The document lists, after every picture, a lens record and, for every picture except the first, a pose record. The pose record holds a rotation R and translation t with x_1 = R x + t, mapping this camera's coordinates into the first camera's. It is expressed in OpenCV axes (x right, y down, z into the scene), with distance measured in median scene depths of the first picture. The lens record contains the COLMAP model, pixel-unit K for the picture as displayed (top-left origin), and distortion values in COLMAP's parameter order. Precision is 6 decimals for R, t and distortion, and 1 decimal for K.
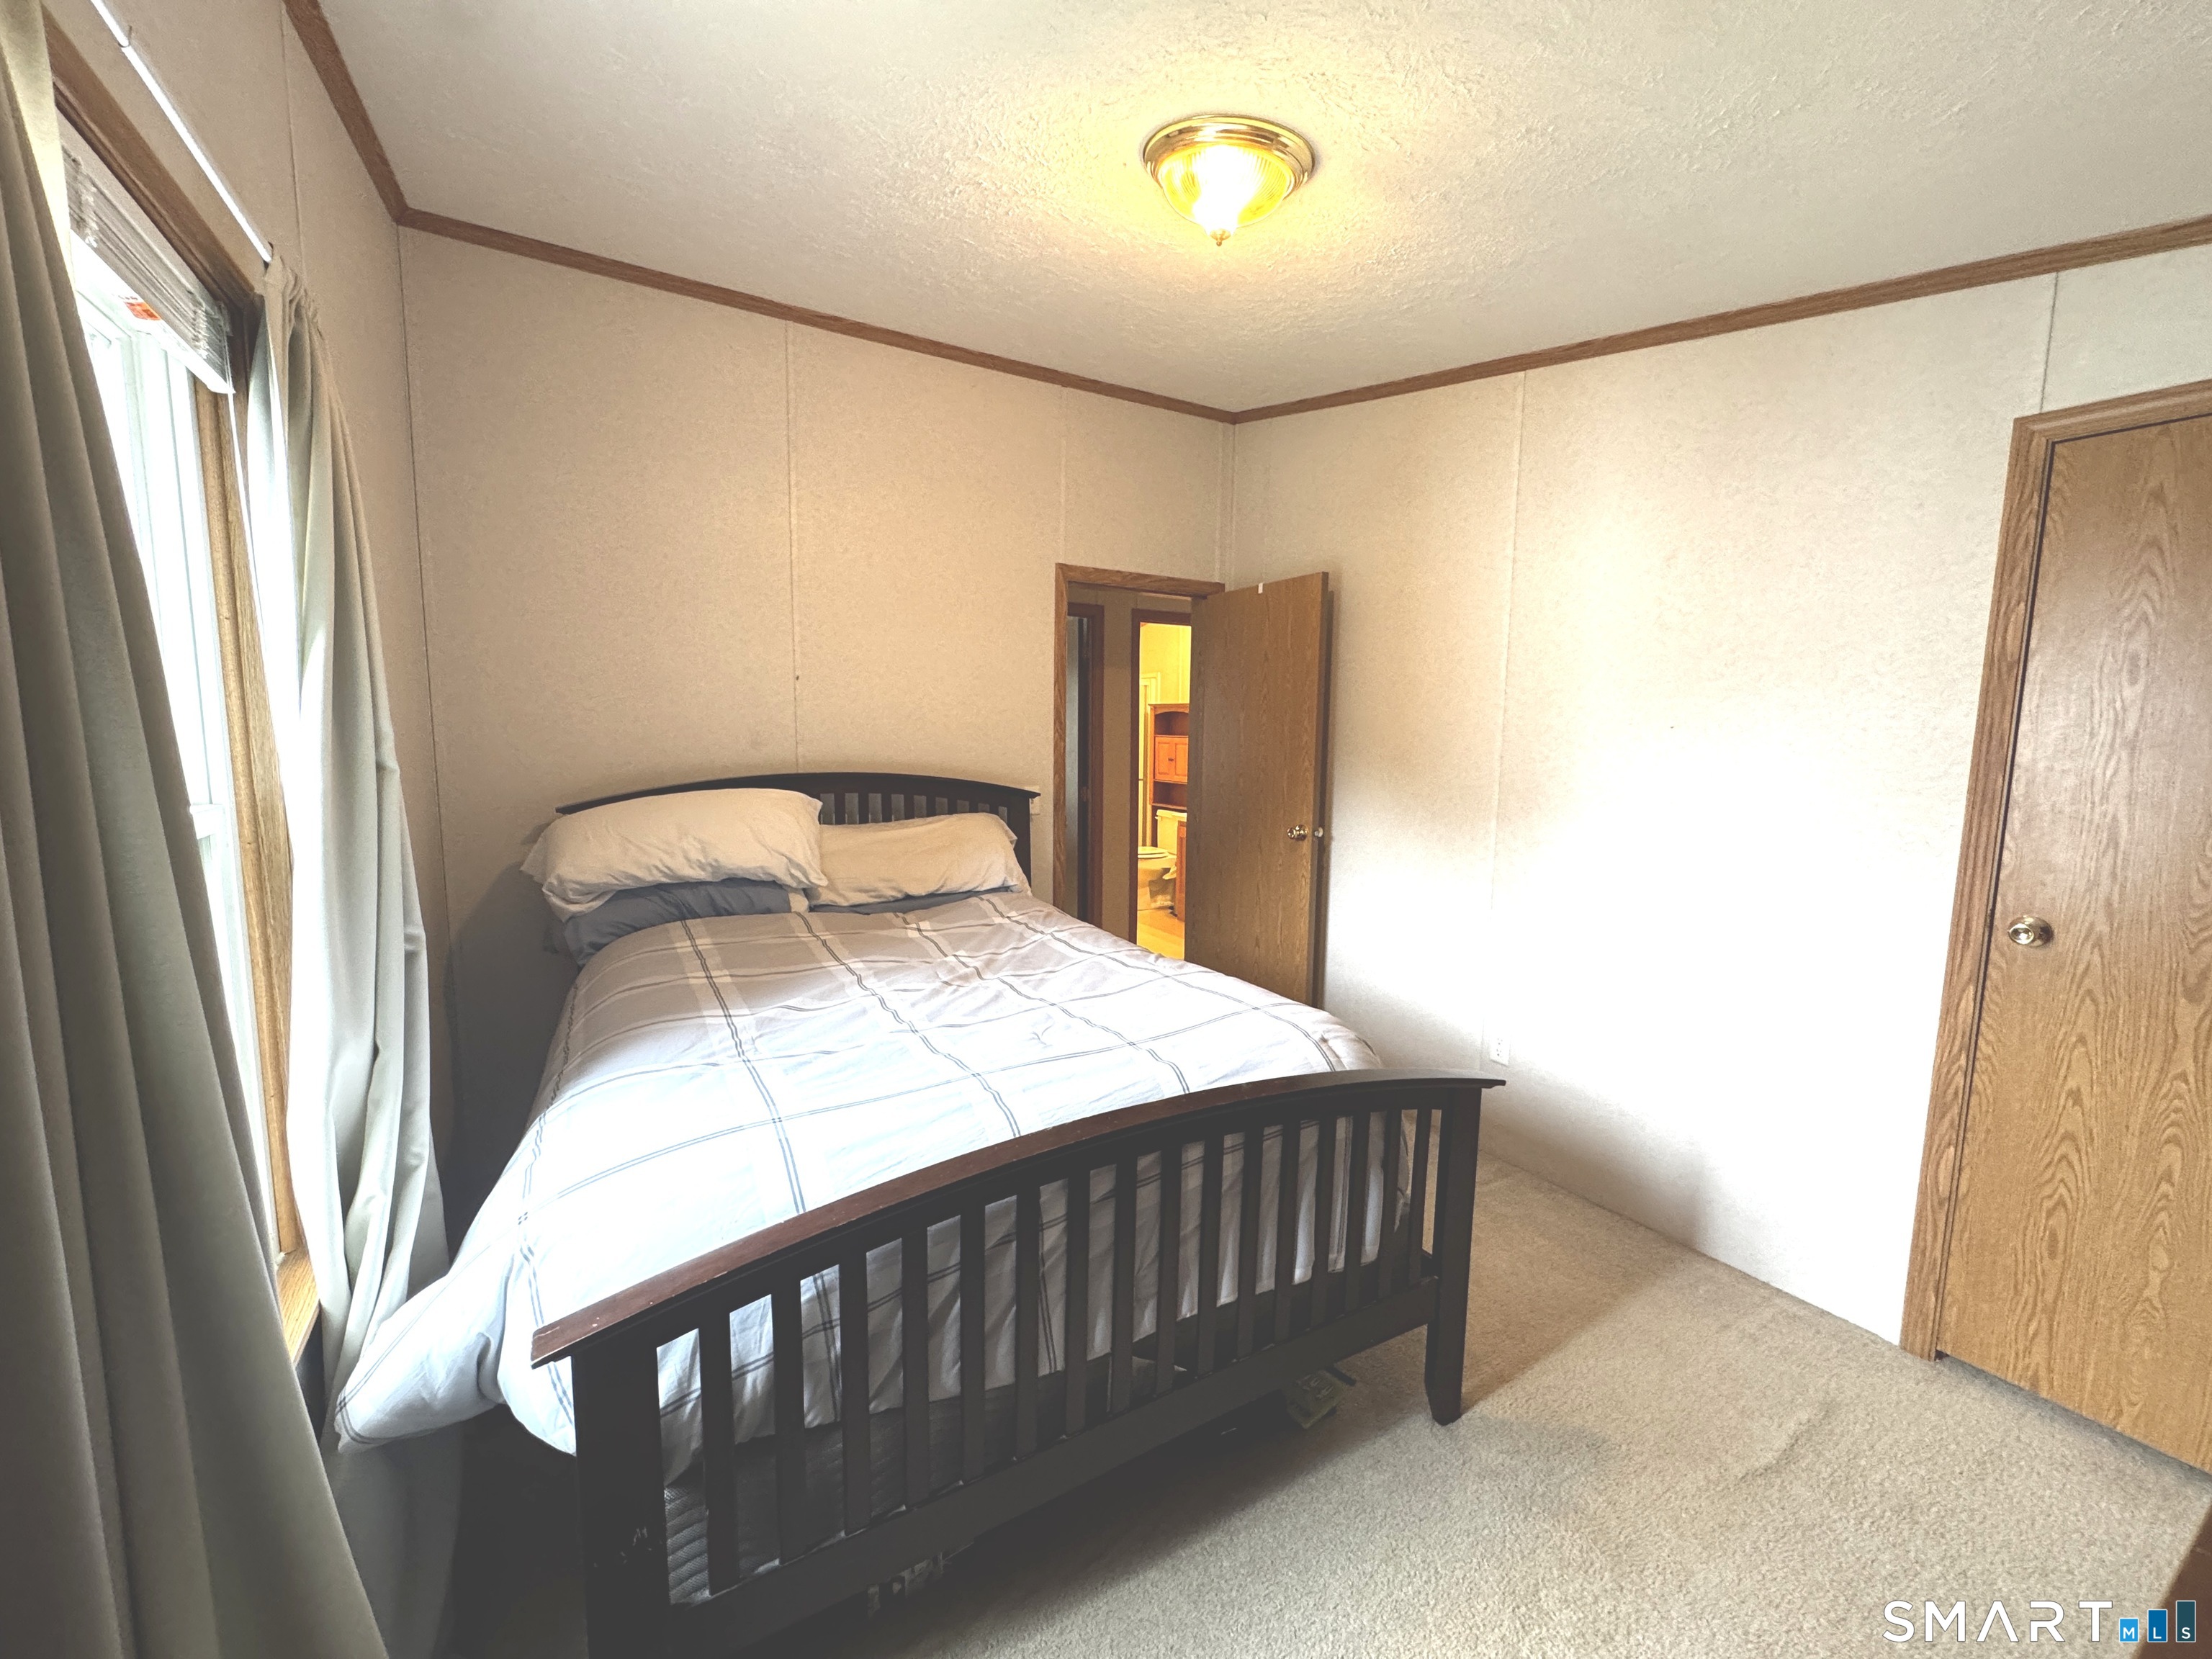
lens RADIAL K [[882.3, 0, 1109.9], [0, 882.3, 827.7], [0, 0, 1]] dist [-0.001121, -0.000027]
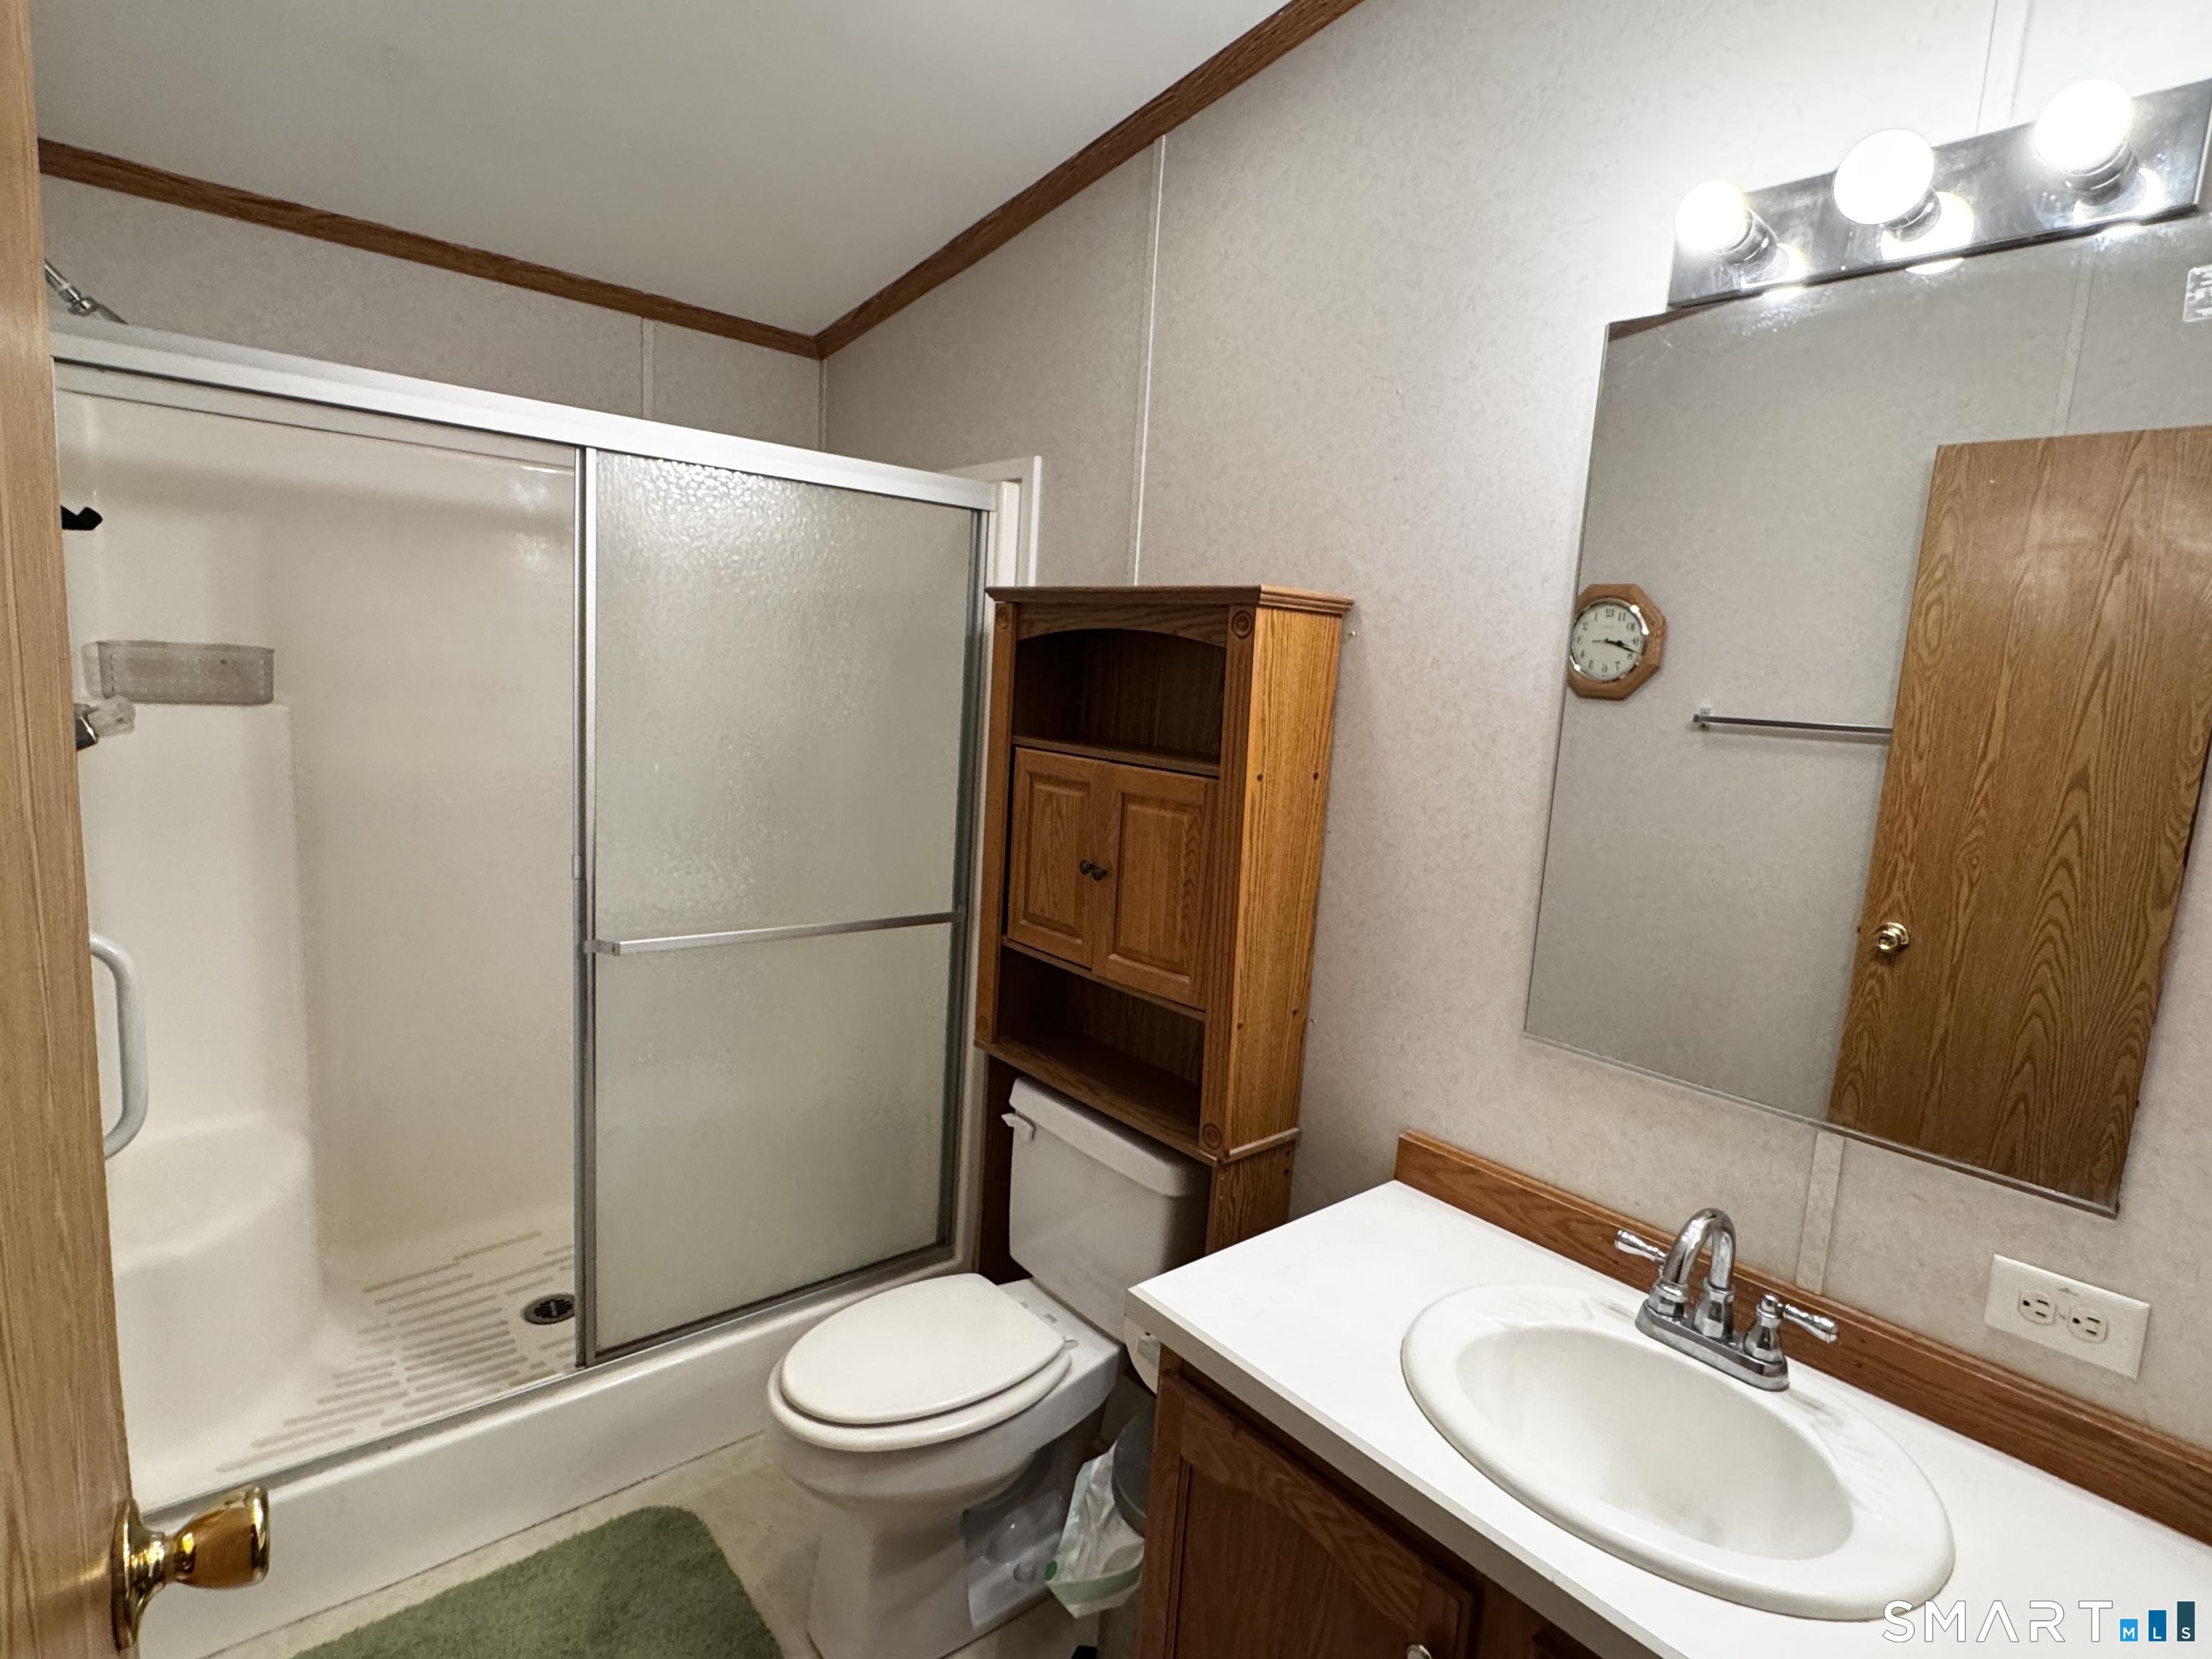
lens RADIAL K [[1118.3, 0, 1108.2], [0, 1118.3, 825.6], [0, 0, 1]] dist [0.000726, 0.000176]
pose [[0.984018, 0.028759, 0.175729, 0.026781], [-0.033521, 0.999145, 0.024191, -0.090446], [-0.174883, -0.029695, 0.984141, 0.726961]]
